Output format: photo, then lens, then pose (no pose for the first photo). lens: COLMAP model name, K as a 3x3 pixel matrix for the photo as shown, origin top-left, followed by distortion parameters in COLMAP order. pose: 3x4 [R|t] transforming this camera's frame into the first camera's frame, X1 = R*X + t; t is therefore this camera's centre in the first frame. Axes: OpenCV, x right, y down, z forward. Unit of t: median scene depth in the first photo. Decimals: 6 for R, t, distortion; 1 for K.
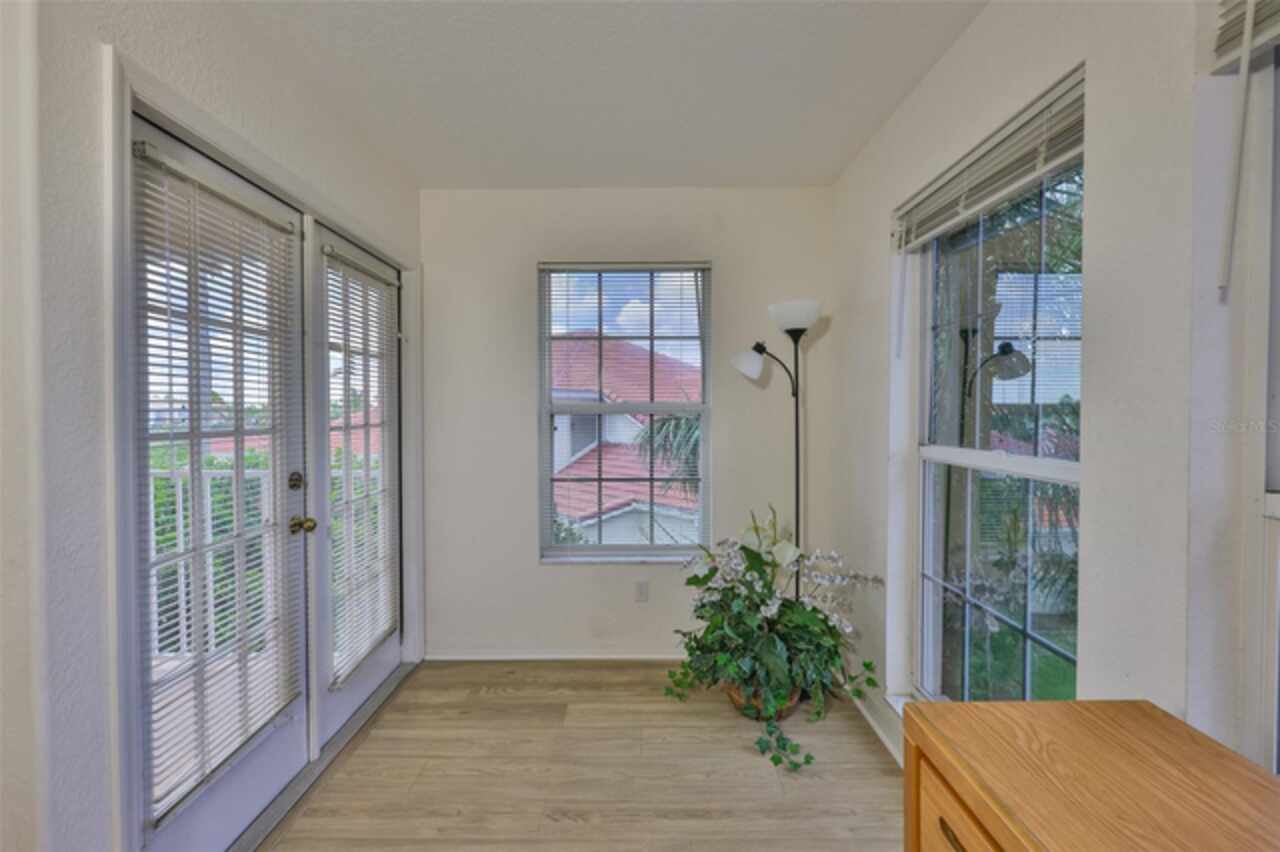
lens RADIAL K [[540.6, 0, 634.5], [0, 540.6, 421.5], [0, 0, 1]] dist [-0.002093, -0.000236]
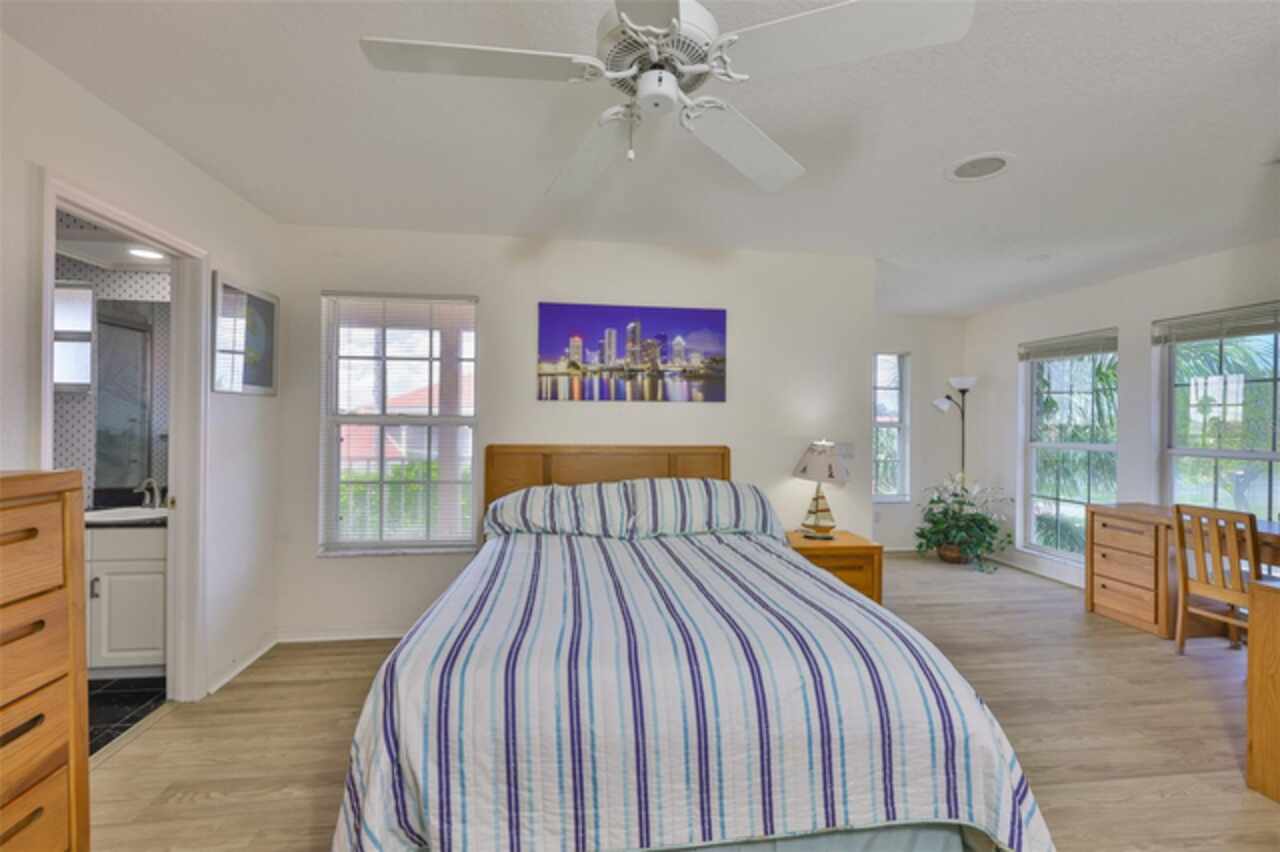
lens RADIAL K [[540.6, 0, 634.2], [0, 540.6, 424.0], [0, 0, 1]] dist [-0.002093, -0.000236]
pose [[0.991518, 0.011177, 0.129486, -1.381785], [-0.008581, 0.999751, -0.020594, 0.027807], [-0.129684, 0.019308, 0.991367, -1.044127]]
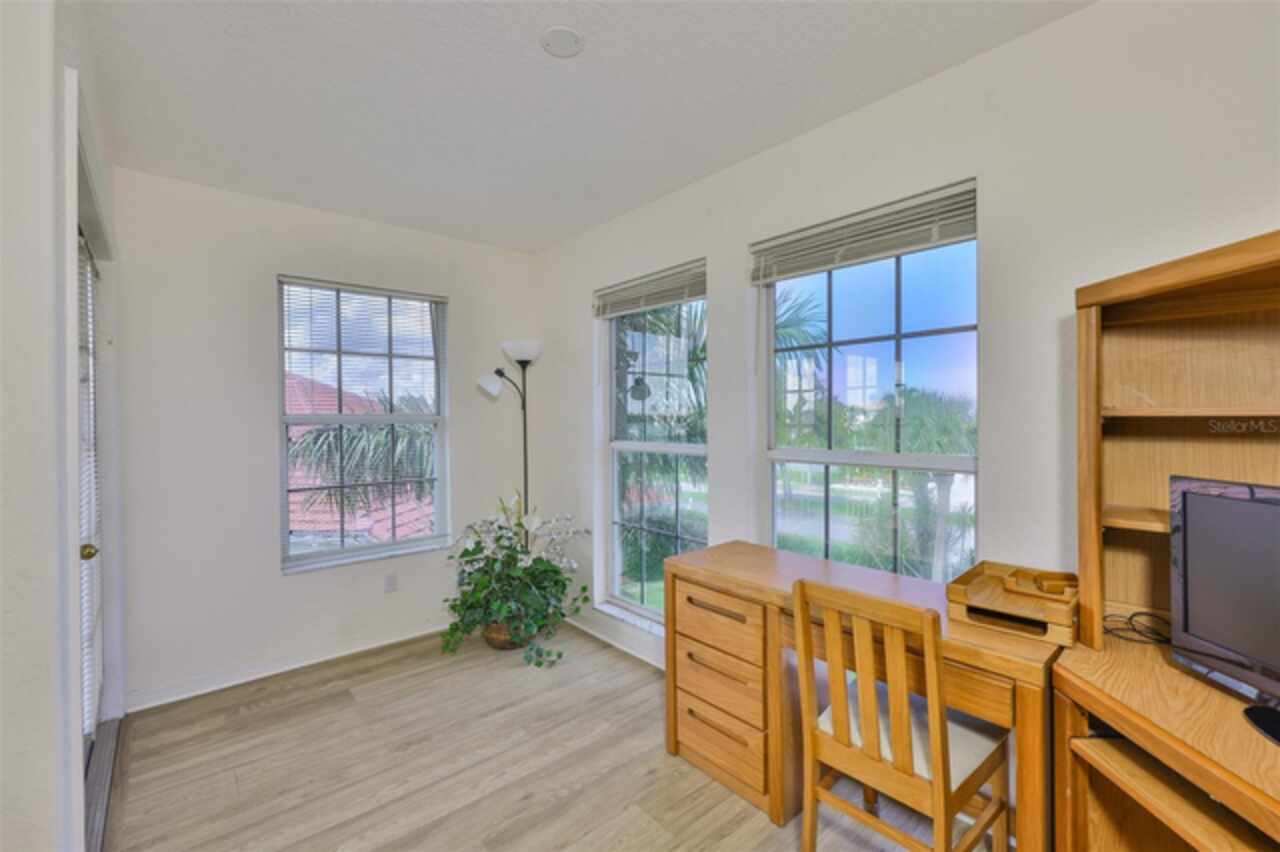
lens RADIAL K [[540.6, 0, 636.5], [0, 540.6, 424.1], [0, 0, 1]] dist [-0.002093, -0.000236]
pose [[0.755135, -0.012433, 0.655452, -0.407259], [0.020832, 0.999770, -0.005036, 0.003385], [-0.655239, 0.017458, 0.755220, -0.225828]]
